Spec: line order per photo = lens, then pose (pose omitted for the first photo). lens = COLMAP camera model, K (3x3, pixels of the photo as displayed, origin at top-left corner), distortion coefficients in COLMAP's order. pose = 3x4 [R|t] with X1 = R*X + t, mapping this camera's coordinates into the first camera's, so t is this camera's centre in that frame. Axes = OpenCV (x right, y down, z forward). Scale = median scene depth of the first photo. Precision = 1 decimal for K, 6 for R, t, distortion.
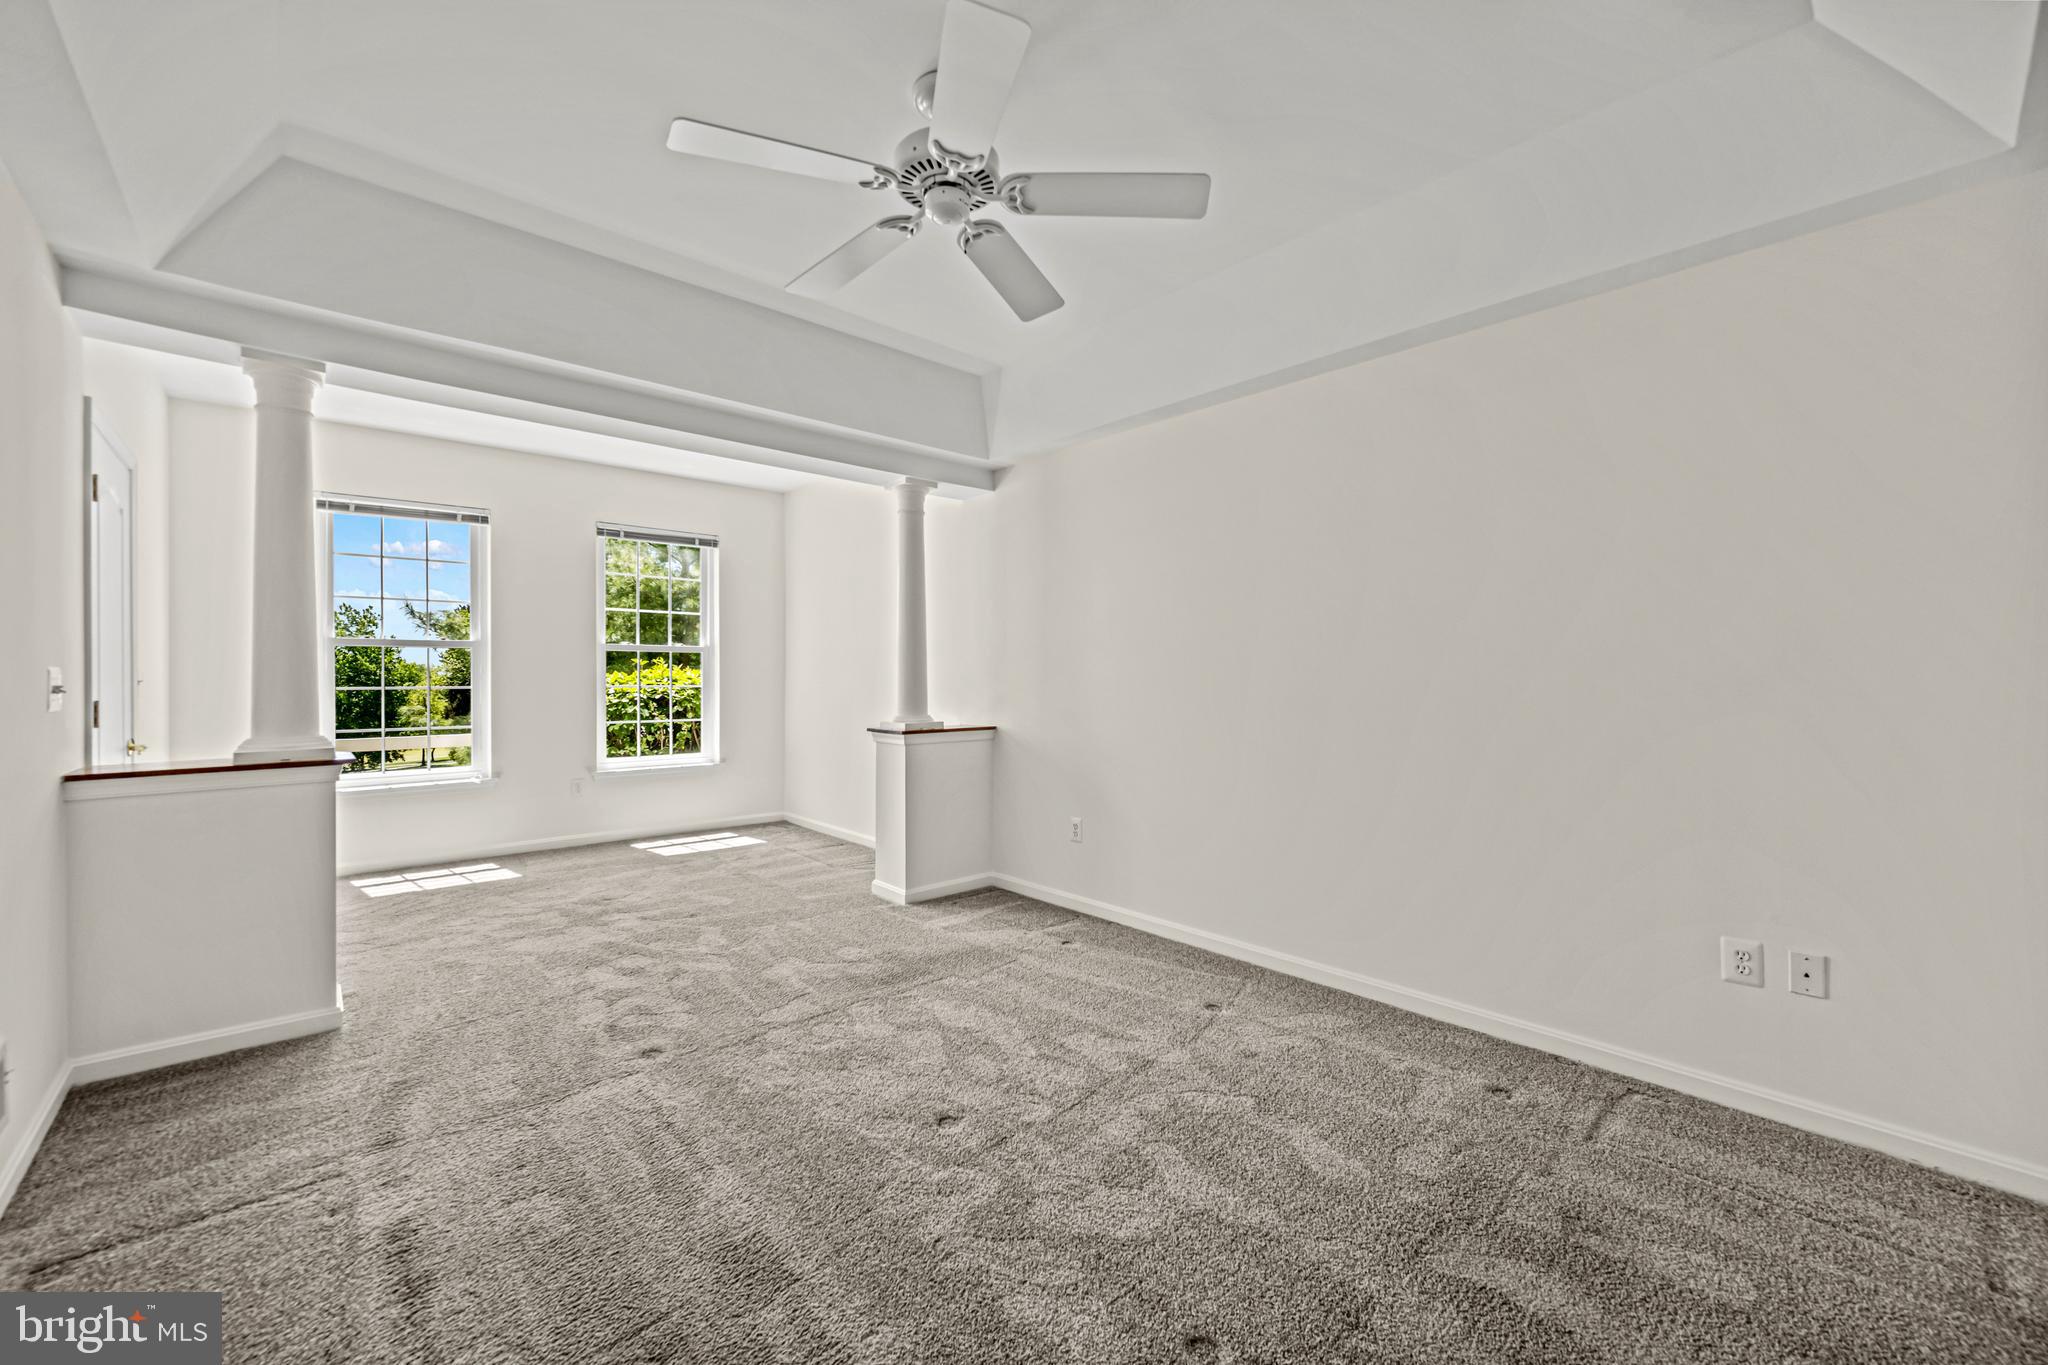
lens RADIAL K [[811.7, 0, 1022.4], [0, 811.7, 681.7], [0, 0, 1]] dist [0.001209, 0.000067]
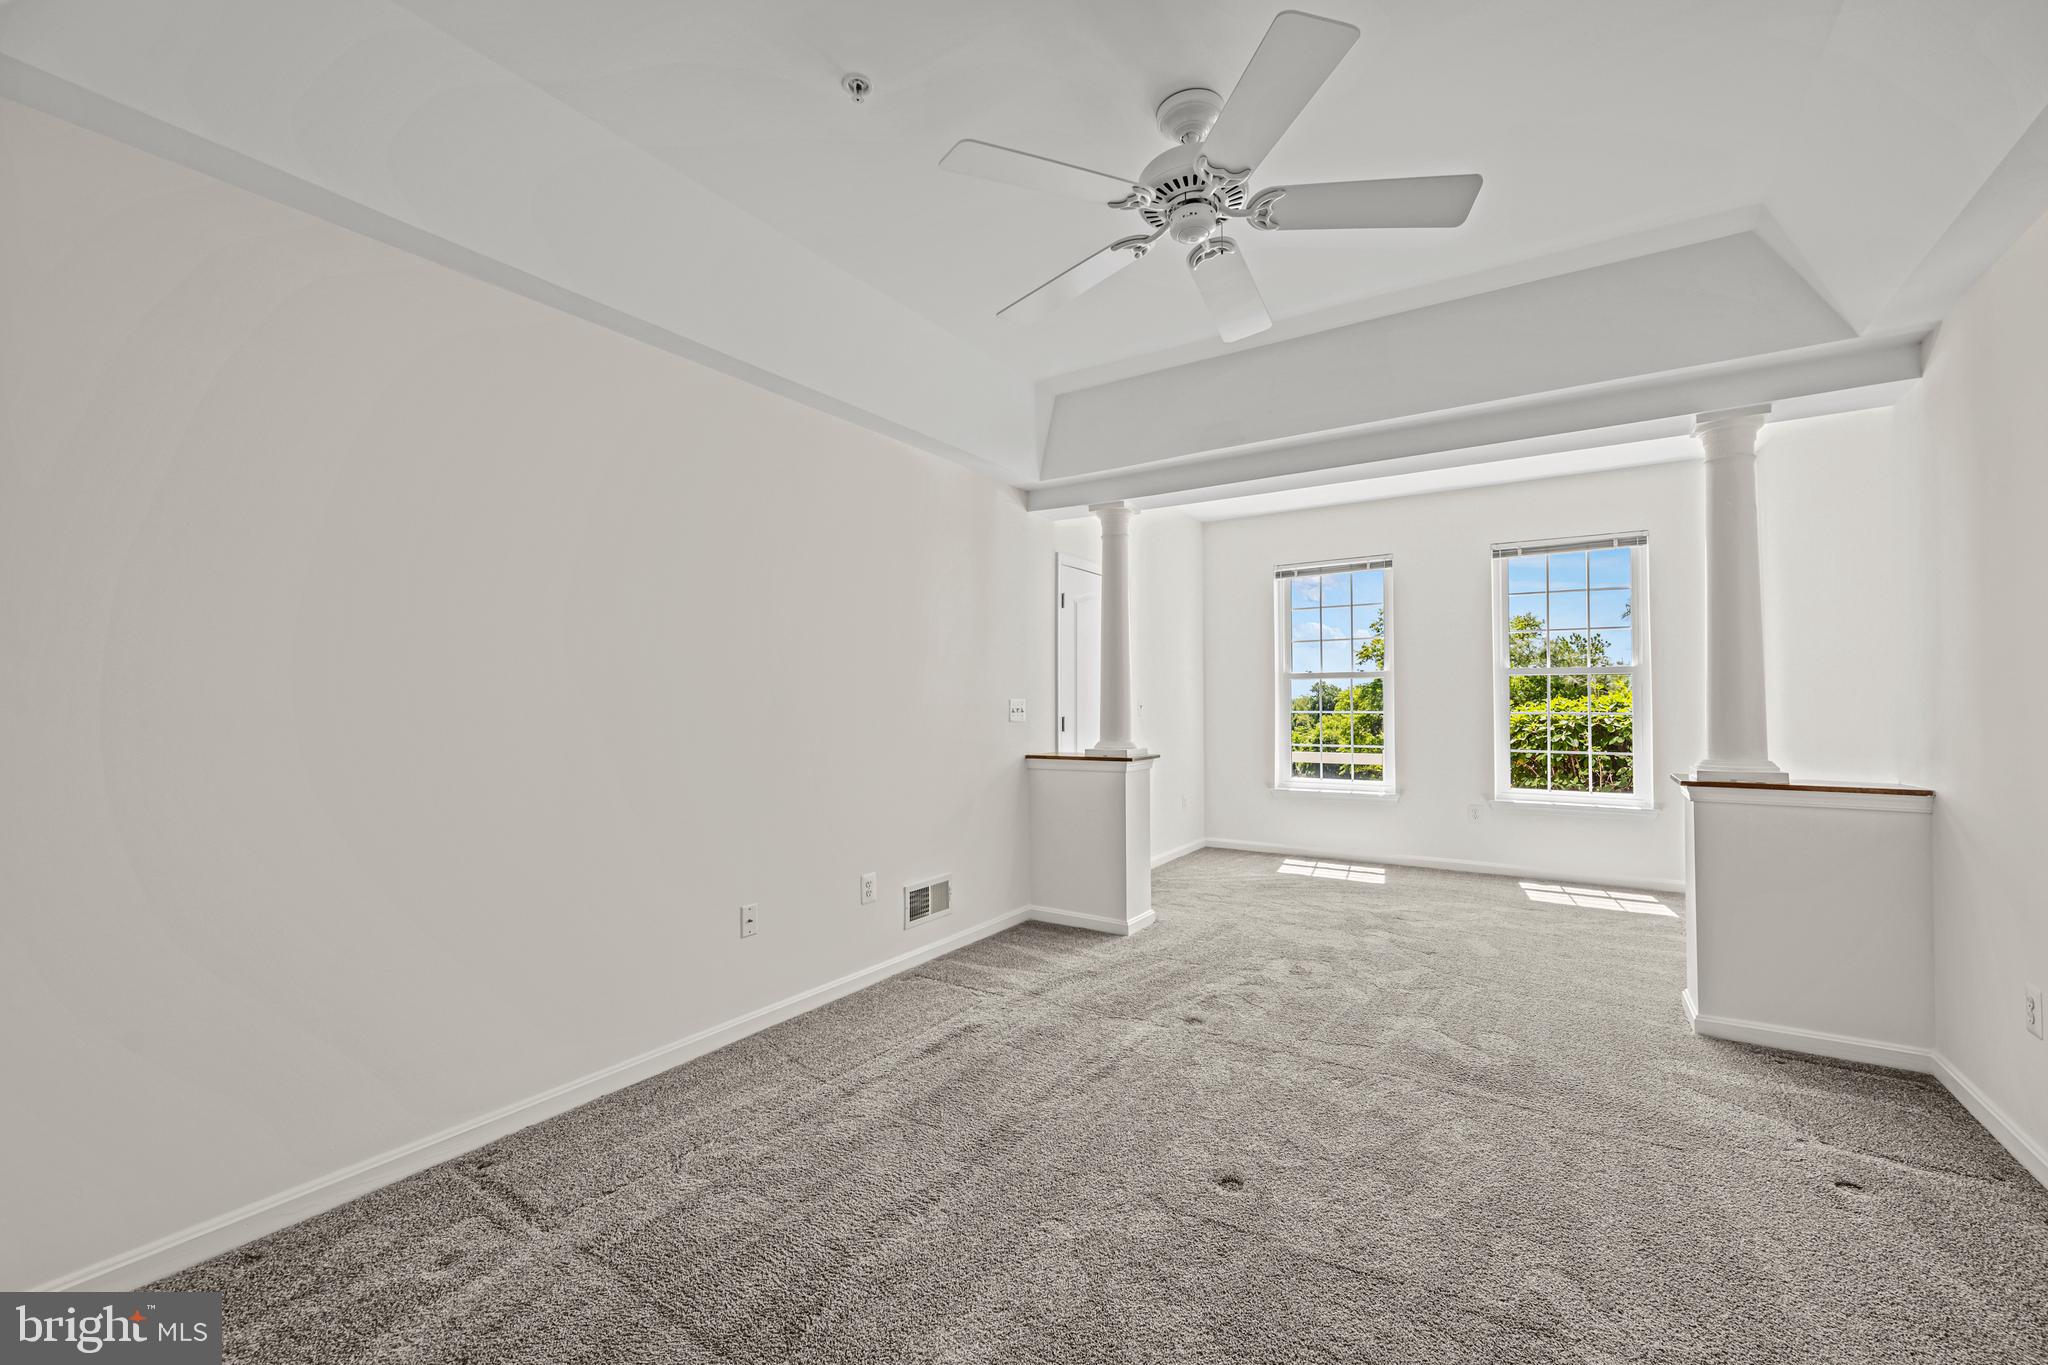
lens RADIAL K [[827.7, 0, 1024.0], [0, 827.7, 690.4], [0, 0, 1]] dist [0.000291, -0.000110]
pose [[0.259810, -0.015235, -0.965539, 0.388026], [-0.004251, 0.999848, -0.016920, -0.002483], [0.965650, 0.008500, 0.259706, 0.263219]]
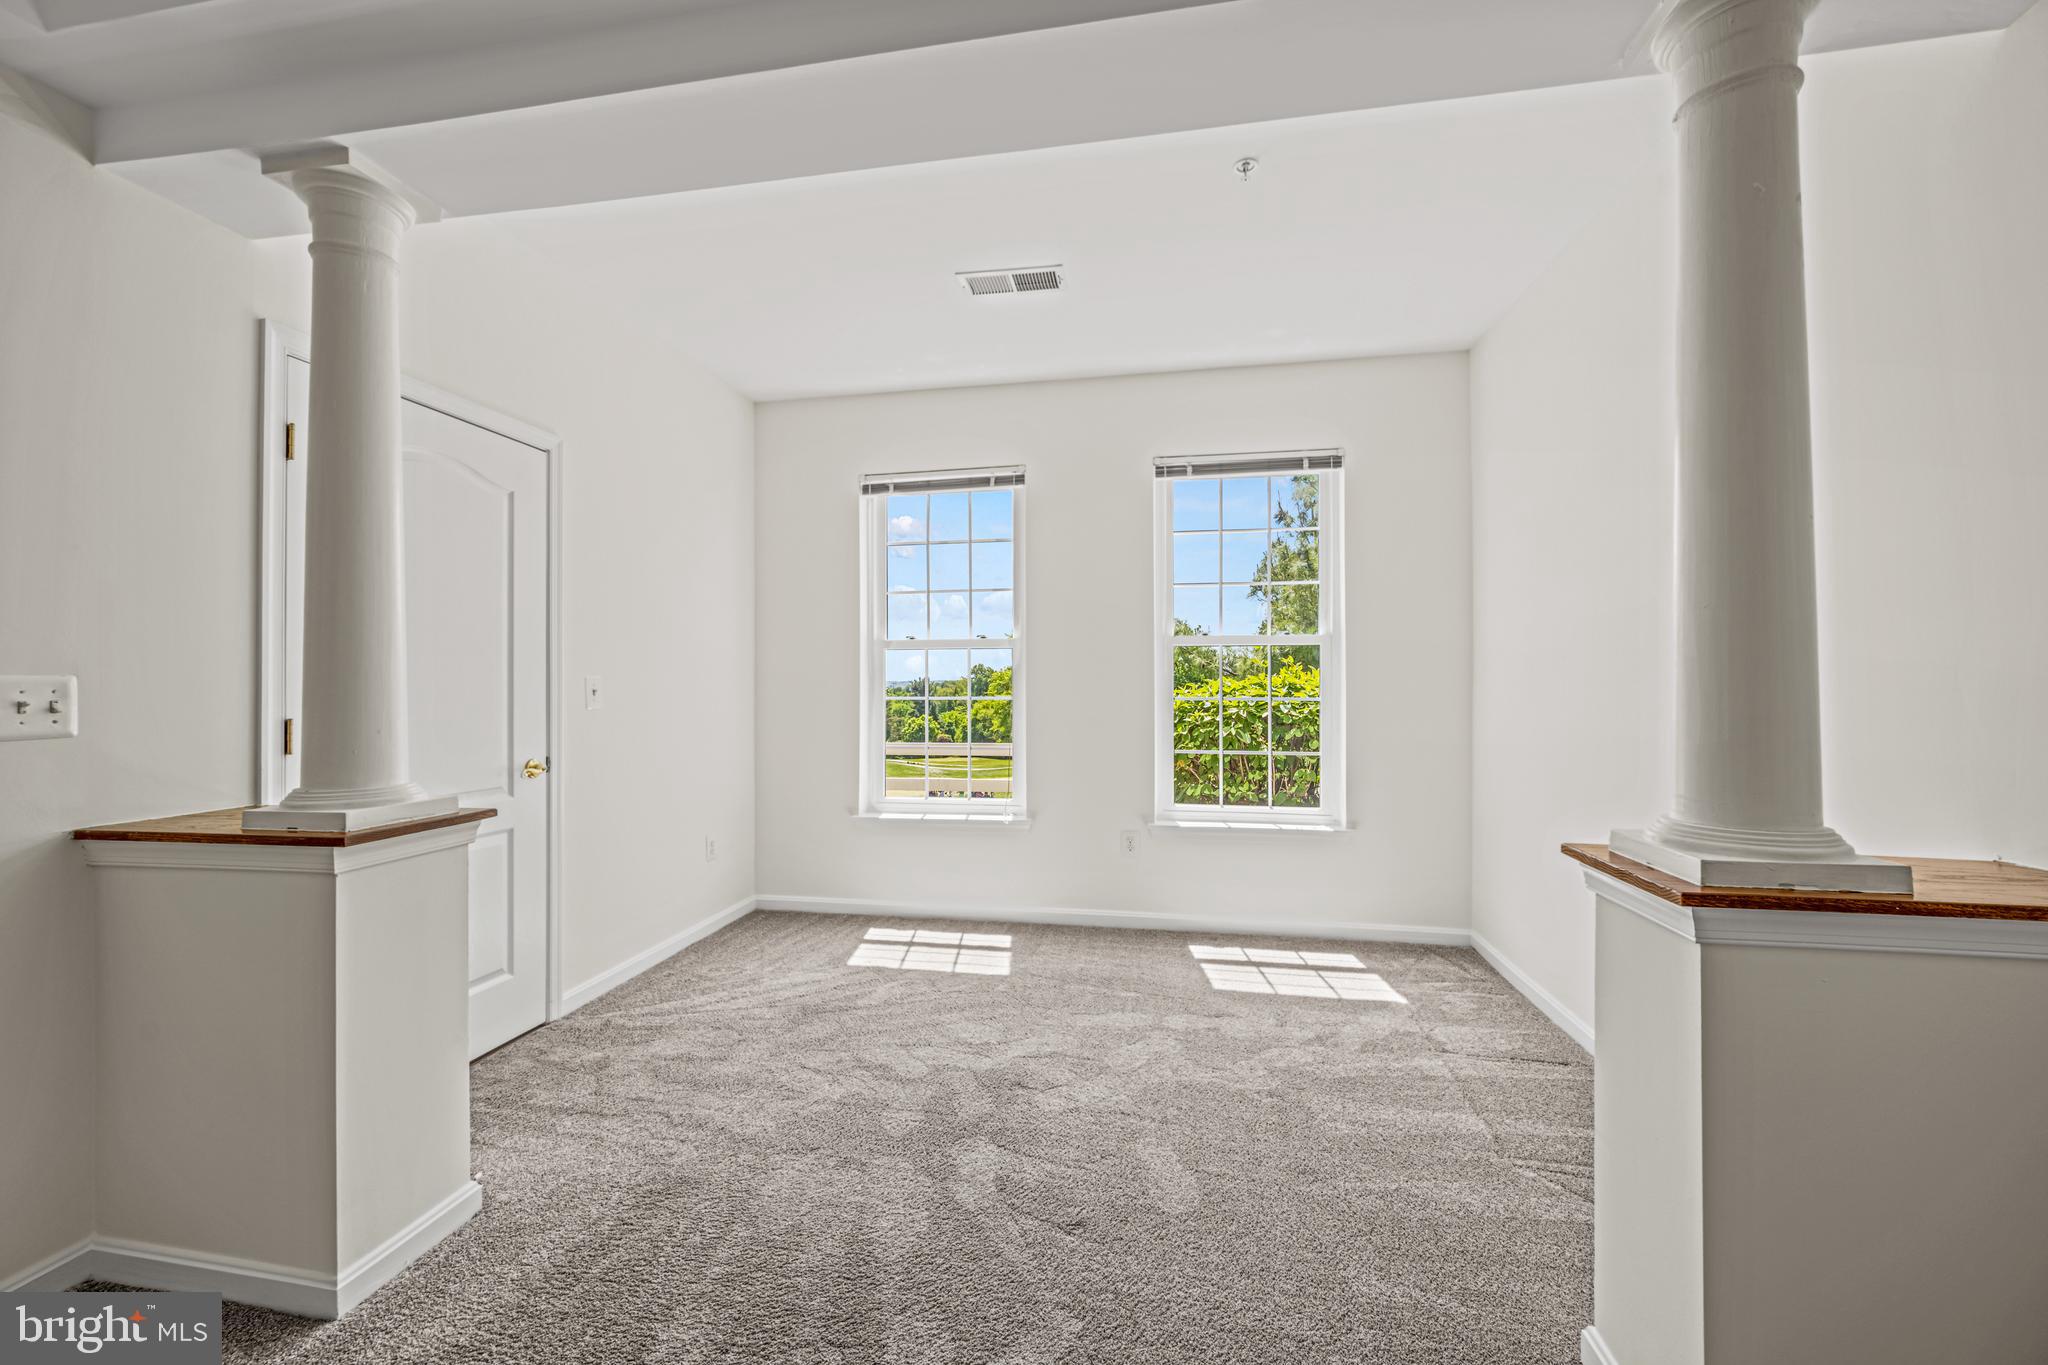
lens RADIAL K [[811.7, 0, 1022.4], [0, 811.7, 681.7], [0, 0, 1]] dist [0.001209, 0.000067]
pose [[0.611956, -0.002779, -0.790887, -0.069817], [-0.002777, 0.999980, -0.005663, -0.005776], [0.790887, 0.005662, 0.611936, 0.660573]]
